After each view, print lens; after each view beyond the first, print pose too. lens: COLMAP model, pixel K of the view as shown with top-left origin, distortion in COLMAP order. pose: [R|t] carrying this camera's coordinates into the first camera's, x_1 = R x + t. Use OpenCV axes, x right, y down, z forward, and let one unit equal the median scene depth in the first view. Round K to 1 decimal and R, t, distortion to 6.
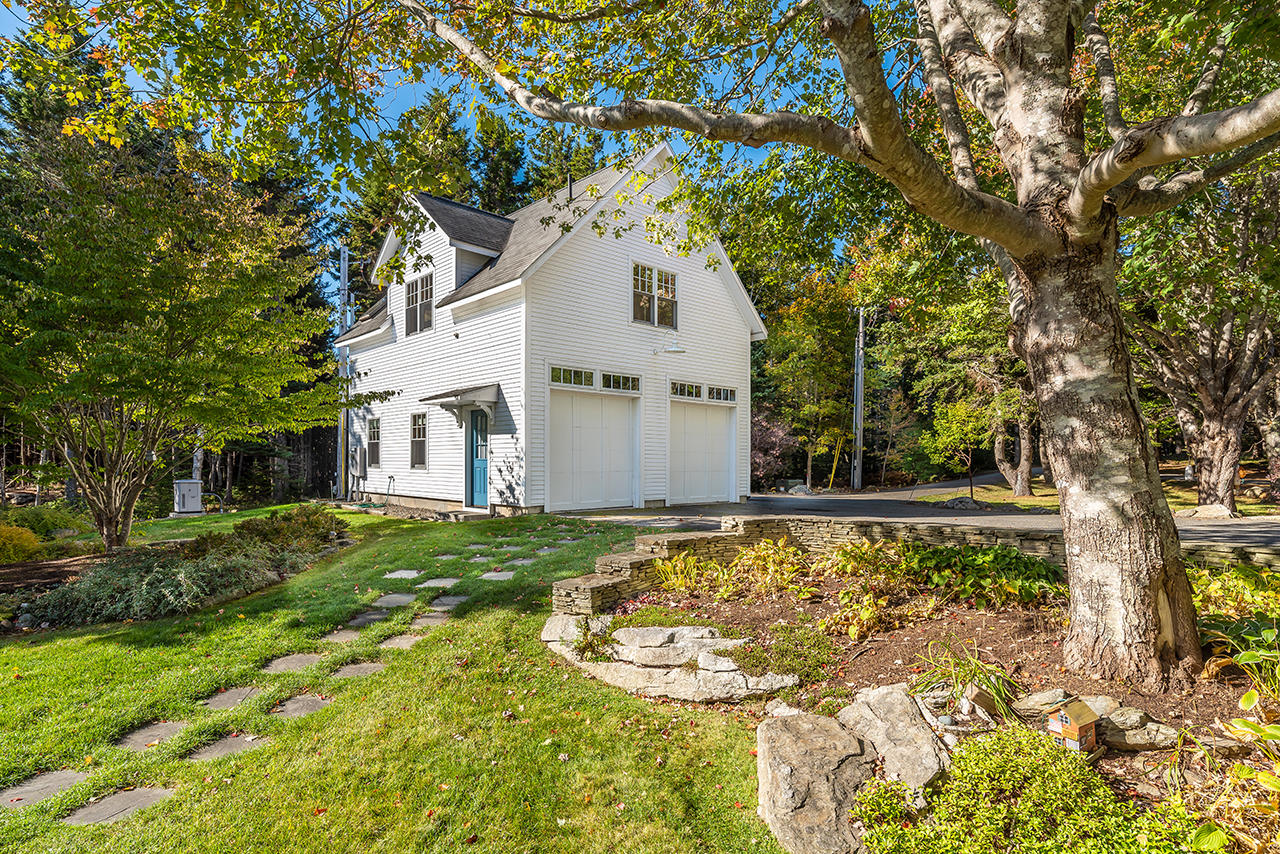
lens RADIAL K [[659.7, 0, 640.2], [0, 659.7, 427.2], [0, 0, 1]] dist [-0.003677, -0.000160]
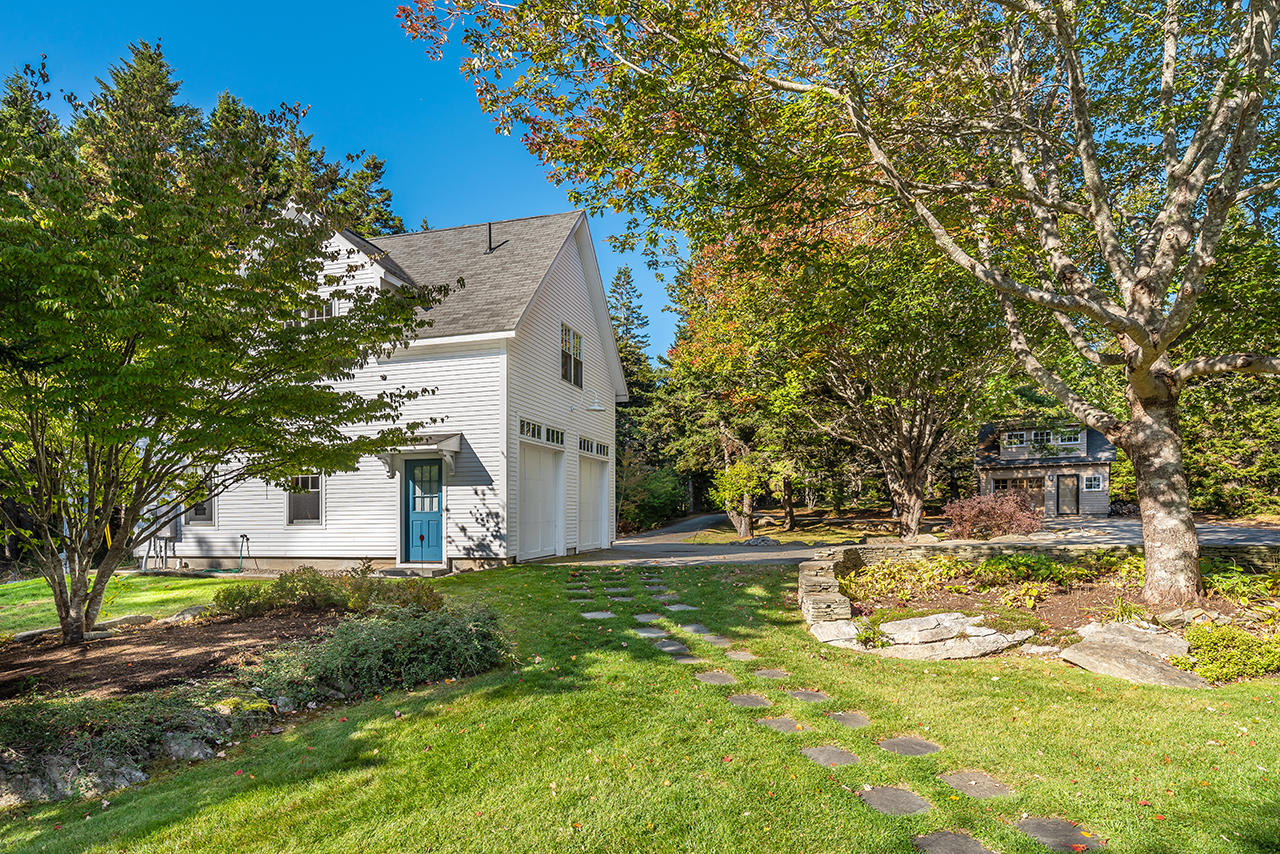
lens RADIAL K [[659.7, 0, 666.8], [0, 659.7, 488.4], [0, 0, 1]] dist [-0.003677, -0.000160]
pose [[0.851929, 0.003763, 0.523644, -0.465354], [-0.010414, 0.999898, 0.009757, 0.002688], [-0.523554, -0.013765, 0.851882, 0.017672]]
